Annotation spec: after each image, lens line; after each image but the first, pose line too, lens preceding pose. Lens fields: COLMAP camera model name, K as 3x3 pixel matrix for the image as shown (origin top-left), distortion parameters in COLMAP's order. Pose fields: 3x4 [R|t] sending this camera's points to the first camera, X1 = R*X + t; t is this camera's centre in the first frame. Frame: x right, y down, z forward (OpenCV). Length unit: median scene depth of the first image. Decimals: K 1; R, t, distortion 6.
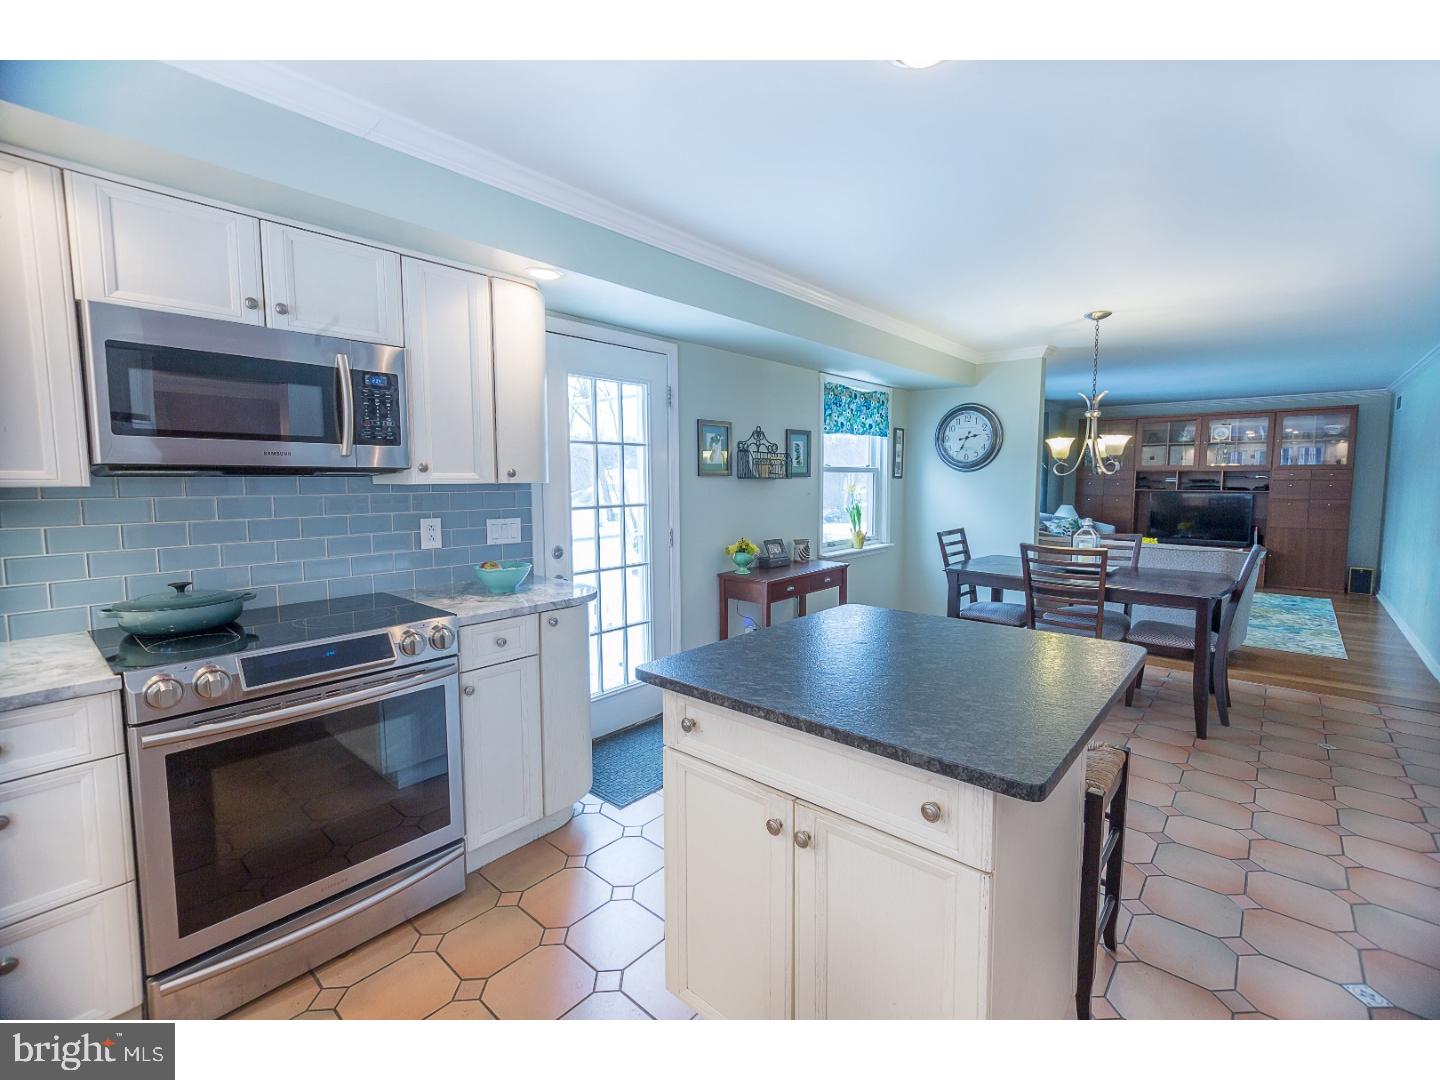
lens RADIAL K [[622.7, 0, 720.0], [0, 622.7, 540.0], [0, 0, 1]] dist [0.000012, 0.000170]
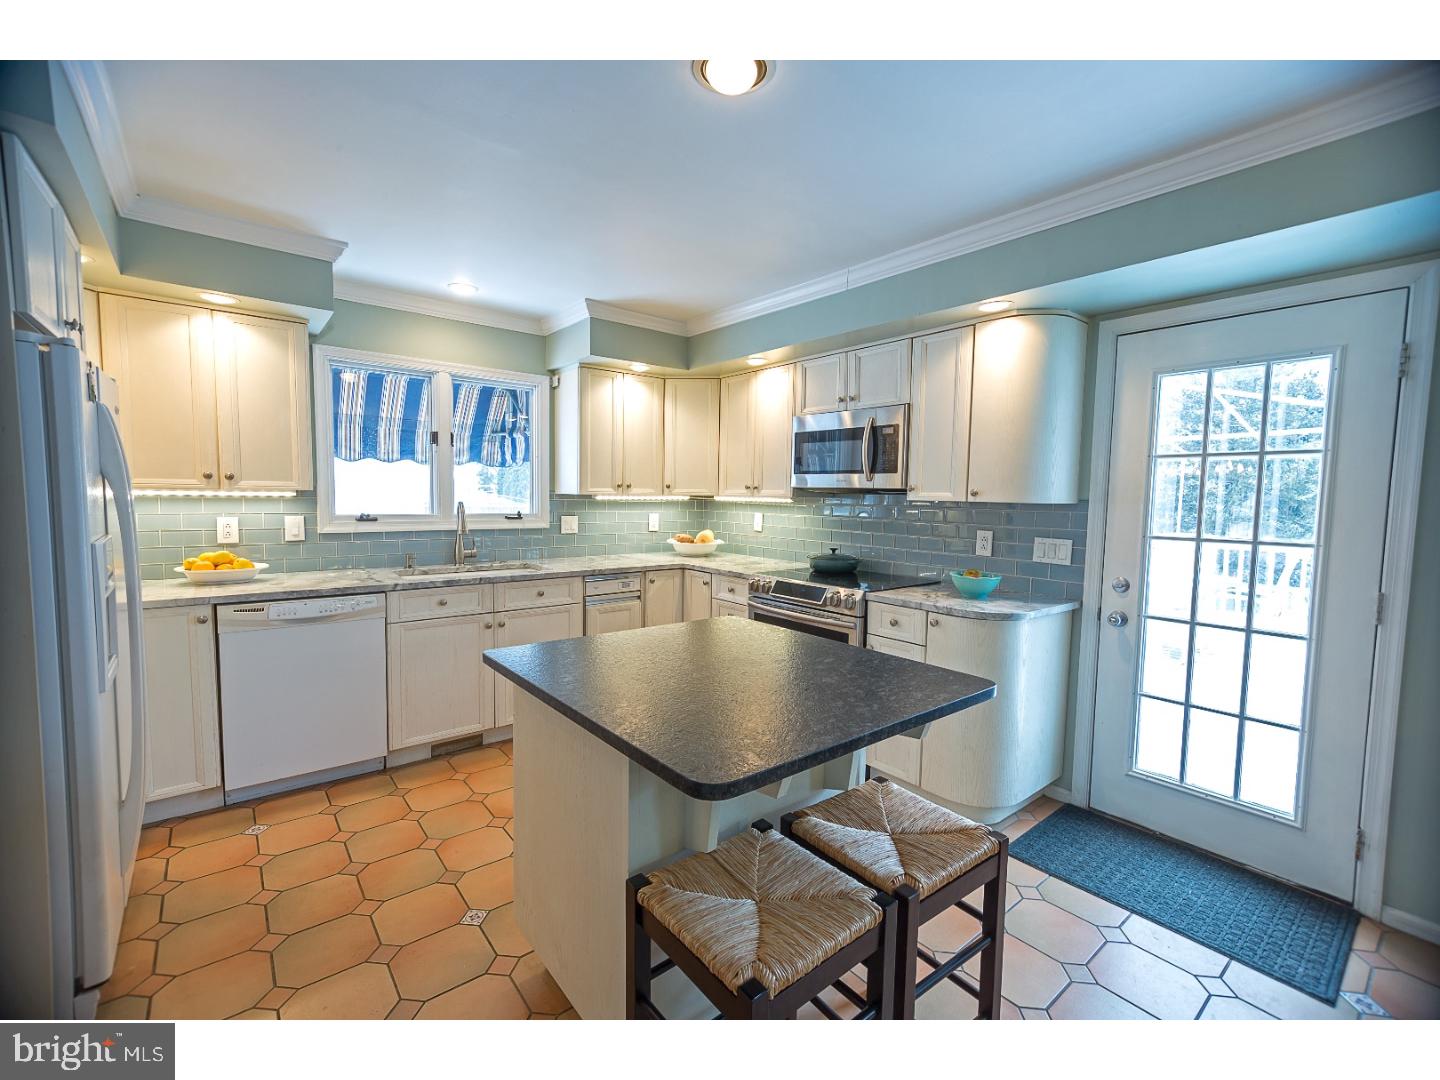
lens RADIAL K [[622.7, 0, 720.0], [0, 622.7, 540.0], [0, 0, 1]] dist [0.000012, 0.000170]
pose [[-0.164777, 0.073874, -0.983560, 0.858902], [-0.114438, 0.989025, 0.093457, -0.075622], [0.979670, 0.127956, -0.154514, 0.735215]]
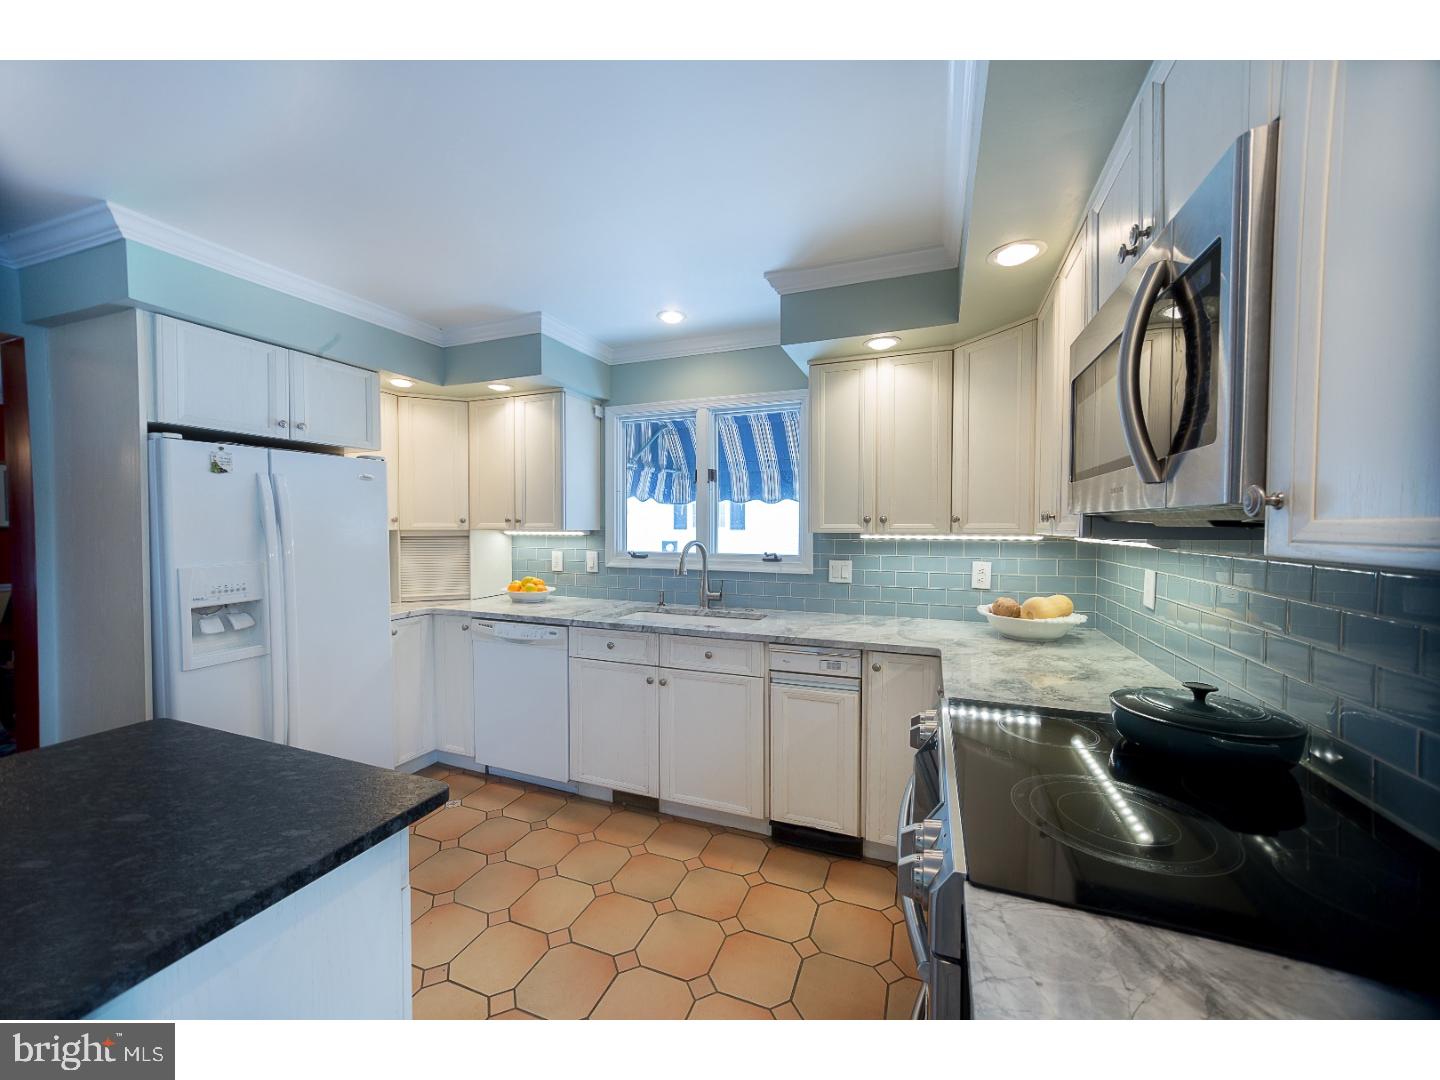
lens RADIAL K [[541.8, 0, 720.0], [0, 541.8, 540.0], [0, 0, 1]] dist [-0.000178, -0.000003]
pose [[-0.937444, 0.009243, -0.348013, -0.135062], [-0.035411, 0.991931, 0.121732, -0.109123], [0.346330, 0.126441, -0.929553, 1.042922]]
